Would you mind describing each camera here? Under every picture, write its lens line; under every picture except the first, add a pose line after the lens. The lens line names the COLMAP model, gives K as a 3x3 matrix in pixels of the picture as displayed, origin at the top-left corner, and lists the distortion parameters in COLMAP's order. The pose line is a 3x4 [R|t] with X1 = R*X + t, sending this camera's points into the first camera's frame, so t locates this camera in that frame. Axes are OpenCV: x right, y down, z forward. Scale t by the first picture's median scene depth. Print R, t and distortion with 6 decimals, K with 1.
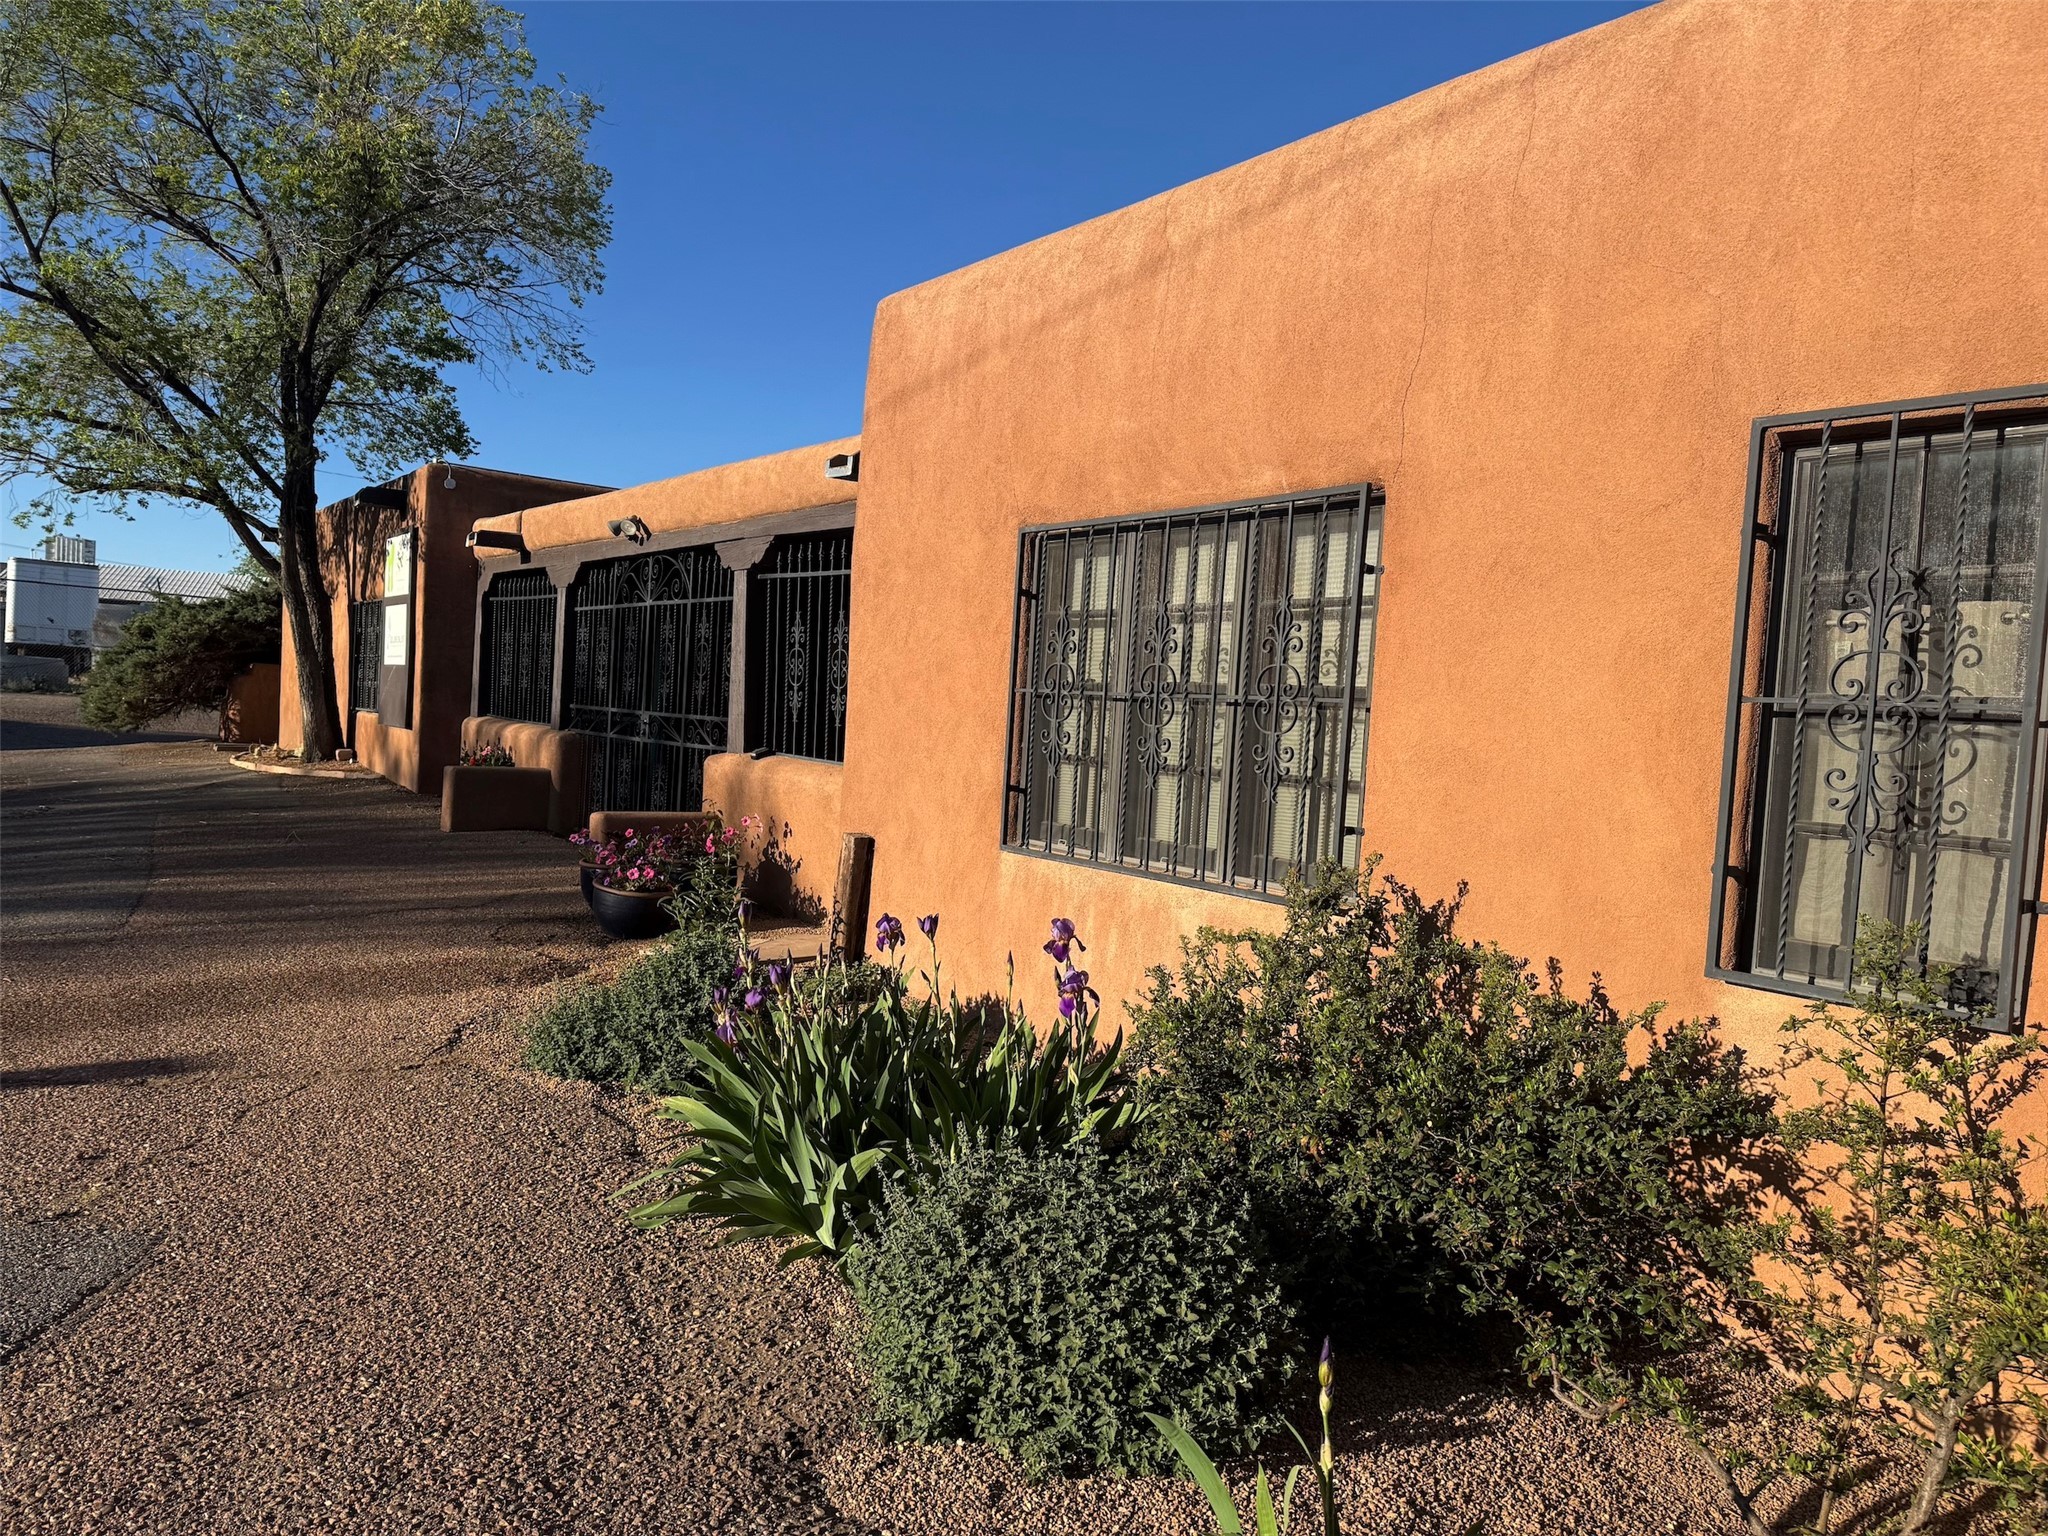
lens RADIAL K [[1425.5, 0, 1024.0], [0, 1425.5, 768.0], [0, 0, 1]] dist [0.098258, -0.122055]
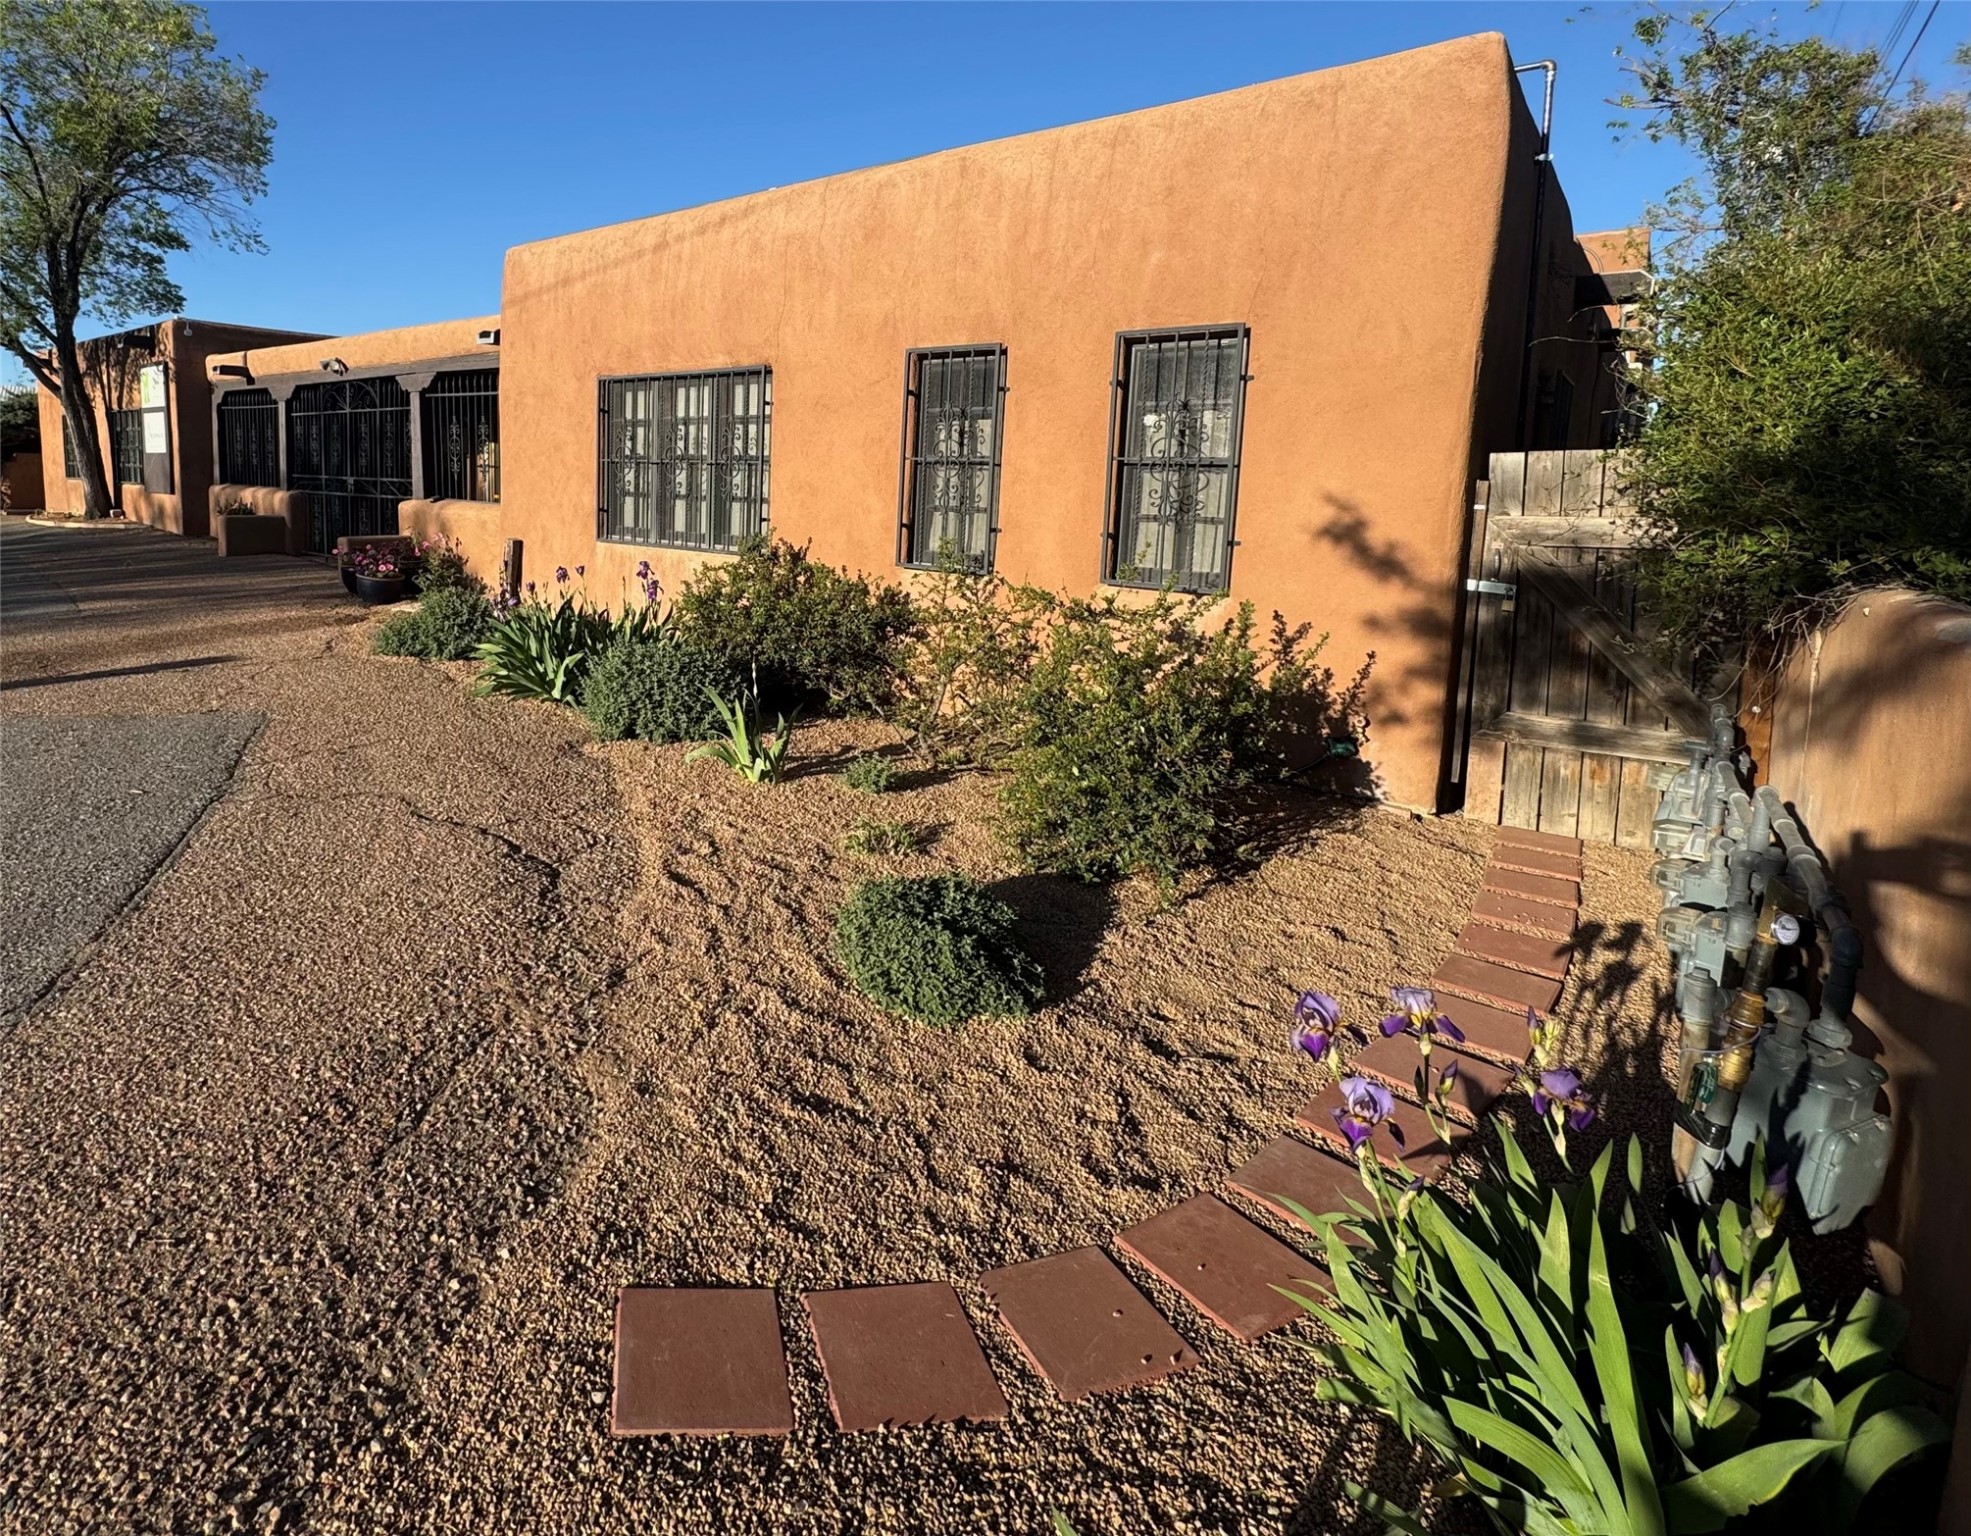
lens RADIAL K [[1002.0, 0, 739.0], [0, 1002.0, 593.1], [0, 0, 1]] dist [-0.002910, 0.001048]
pose [[0.981877, -0.057596, 0.180554, -0.087927], [0.041125, 0.994753, 0.093677, 0.007974], [-0.185002, -0.084554, 0.979094, -0.468172]]
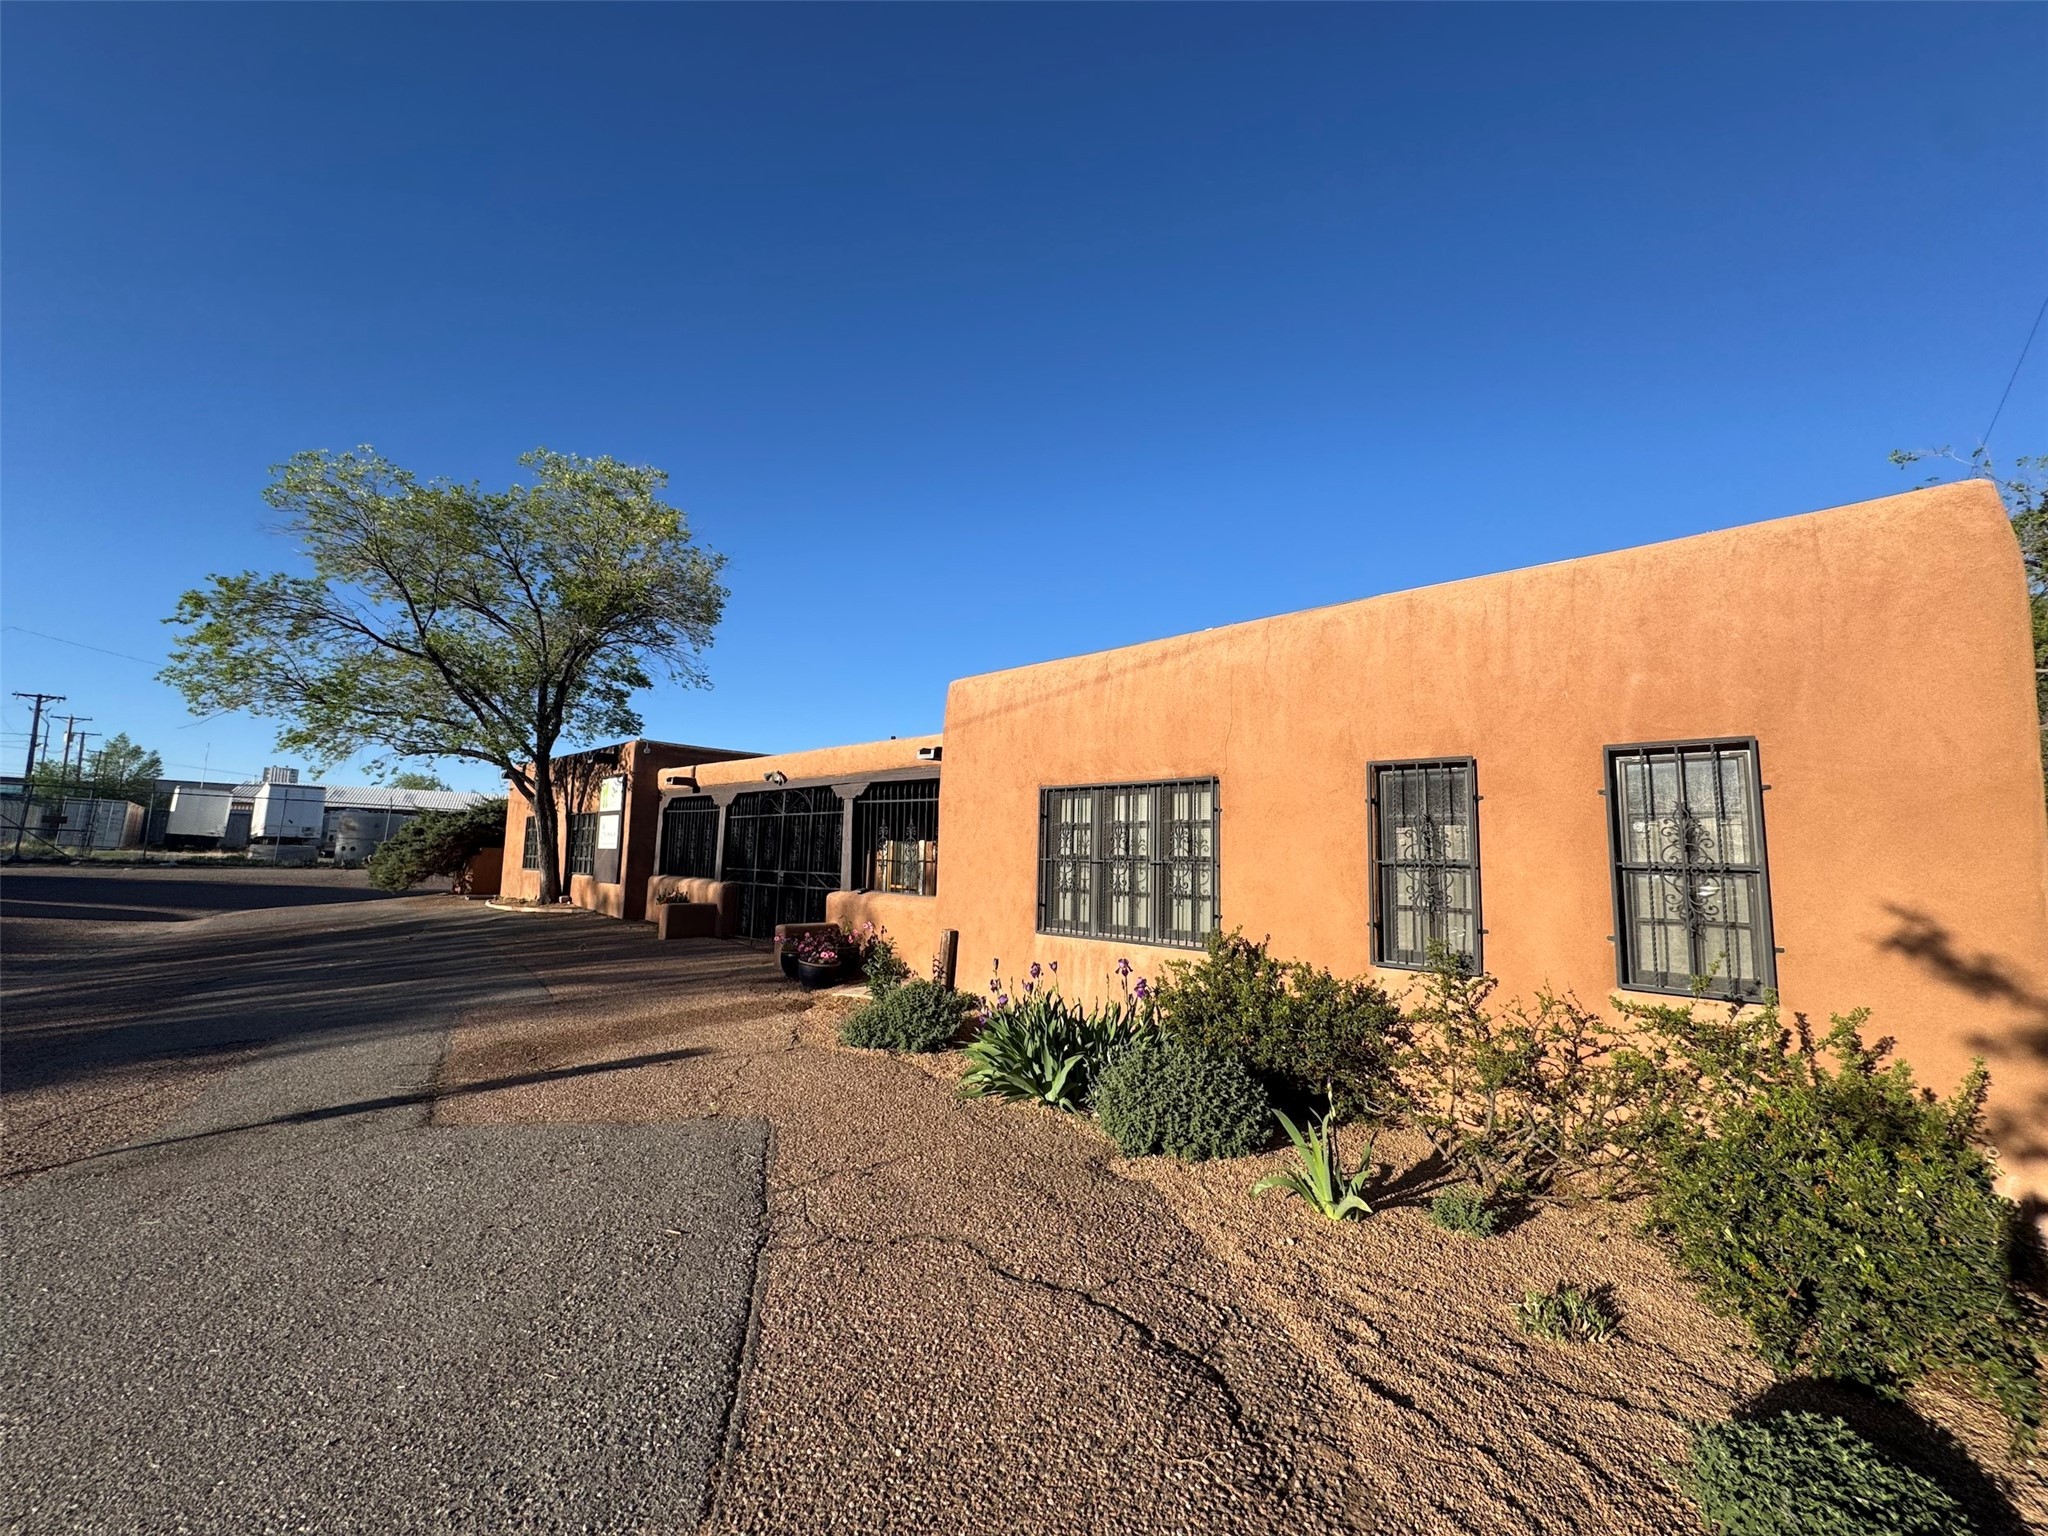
lens RADIAL K [[807.1, 0, 1024.0], [0, 807.1, 768.0], [0, 0, 1]] dist [-0.000821, -0.000111]
pose [[0.984481, -0.014805, 0.174866, -0.277575], [0.039922, 0.989203, -0.141008, -0.021343], [-0.170891, 0.145801, 0.974443, -0.268853]]
